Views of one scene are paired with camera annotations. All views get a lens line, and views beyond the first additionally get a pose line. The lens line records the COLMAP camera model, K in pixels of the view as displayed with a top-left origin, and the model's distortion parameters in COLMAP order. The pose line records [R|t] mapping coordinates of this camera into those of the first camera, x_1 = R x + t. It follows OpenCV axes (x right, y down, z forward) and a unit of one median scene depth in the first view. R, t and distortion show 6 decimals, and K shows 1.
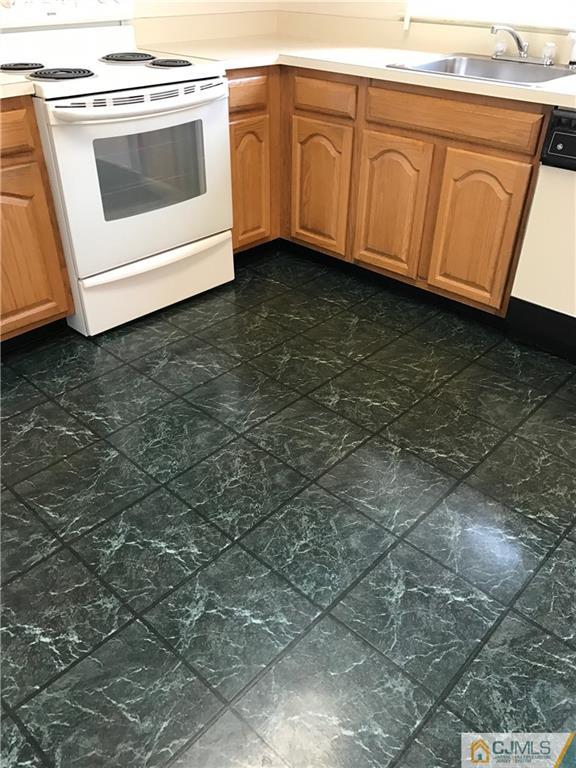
lens RADIAL K [[643.3, 0, 290.8], [0, 643.3, 384.0], [0, 0, 1]] dist [0.049437, -0.063379]
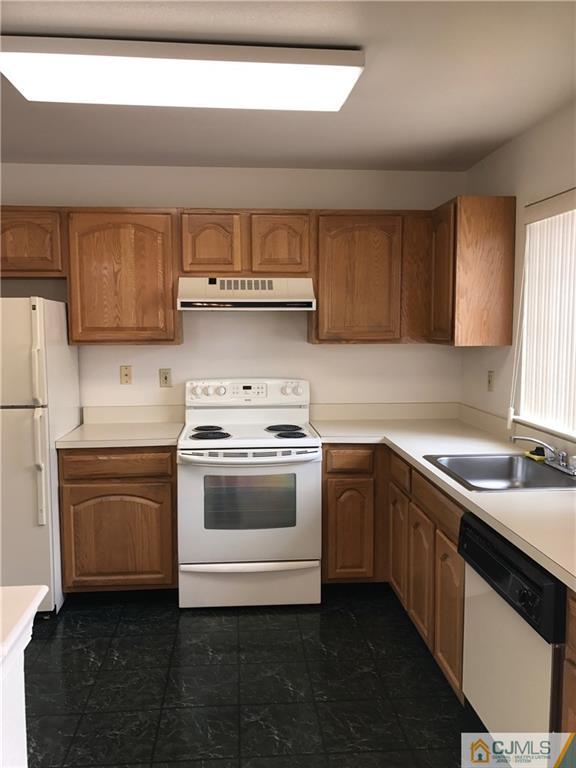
lens RADIAL K [[643.3, 0, 286.5], [0, 643.3, 384.1], [0, 0, 1]] dist [0.049437, -0.063379]
pose [[0.720069, 0.045661, -0.692399, 0.812534], [-0.370310, 0.869151, -0.327791, -0.124514], [0.586832, 0.492434, 0.642757, 0.021716]]
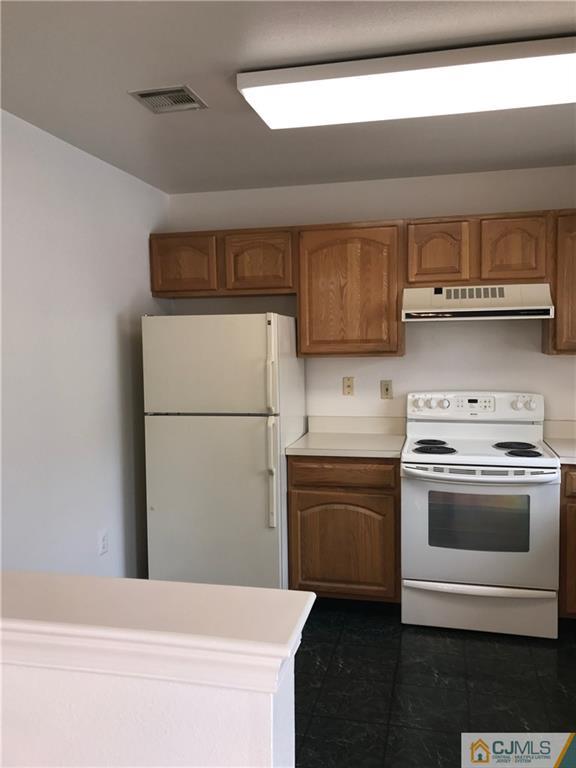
lens RADIAL K [[643.3, 0, 282.4], [0, 643.3, 384.6], [0, 0, 1]] dist [0.049437, -0.063379]
pose [[0.461330, 0.041502, -0.886258, 0.782813], [-0.469524, 0.858987, -0.204179, -0.112721], [0.752810, 0.510313, 0.415763, -0.001509]]
